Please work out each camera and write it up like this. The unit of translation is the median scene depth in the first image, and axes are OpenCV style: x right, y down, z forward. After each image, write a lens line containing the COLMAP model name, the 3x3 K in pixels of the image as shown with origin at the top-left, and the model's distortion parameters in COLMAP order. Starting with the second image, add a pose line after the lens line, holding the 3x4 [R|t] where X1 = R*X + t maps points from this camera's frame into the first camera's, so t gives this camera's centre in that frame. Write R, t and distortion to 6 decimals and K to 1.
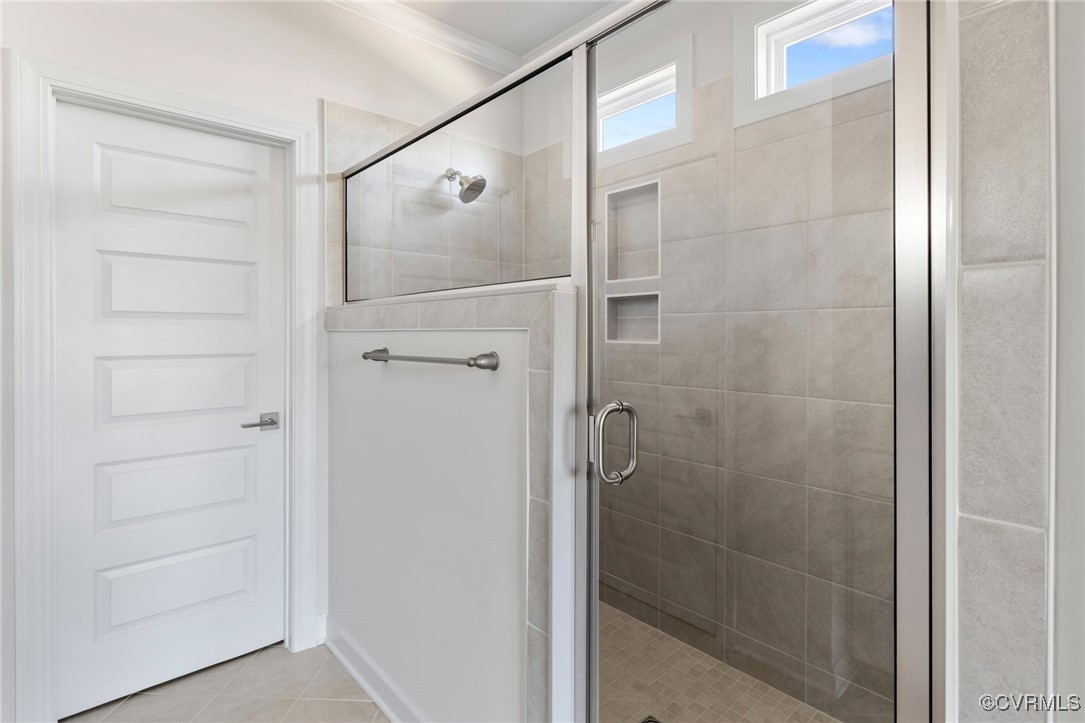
lens RADIAL K [[530.2, 0, 527.6], [0, 530.2, 333.6], [0, 0, 1]] dist [0.001075, -0.000563]
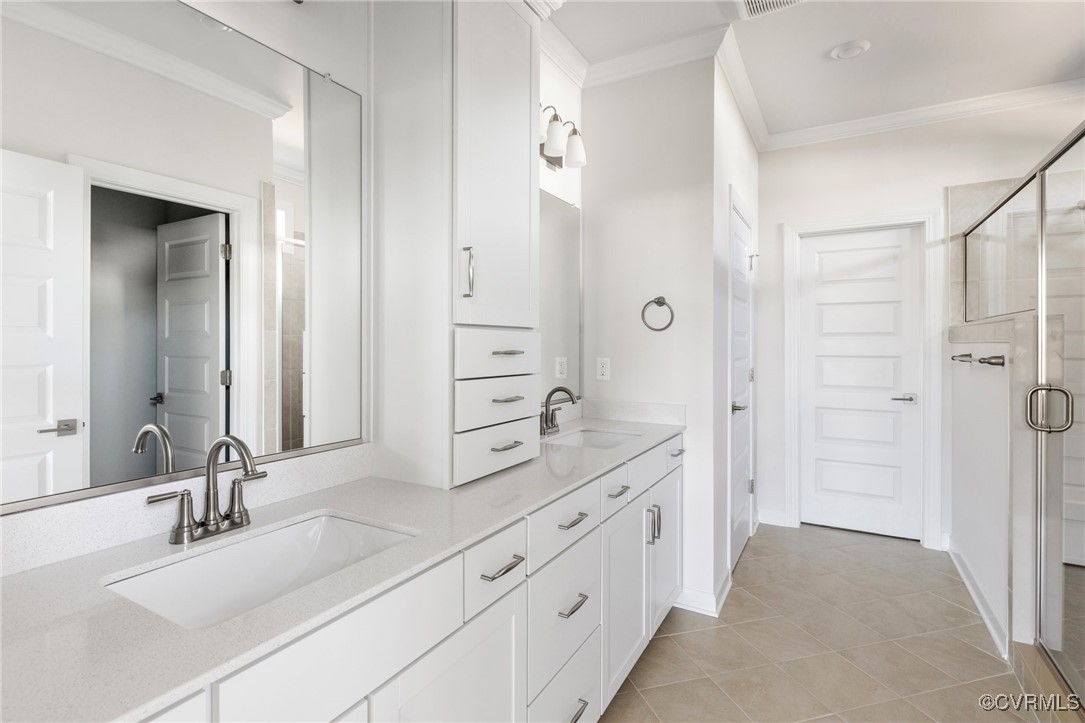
lens RADIAL K [[530.2, 0, 544.2], [0, 530.2, 354.4], [0, 0, 1]] dist [0.001075, -0.000563]
pose [[0.344421, 0.013312, -0.938721, 0.645329], [0.006512, 0.999842, 0.016568, -0.002897], [0.938793, -0.011819, 0.344280, -0.597147]]
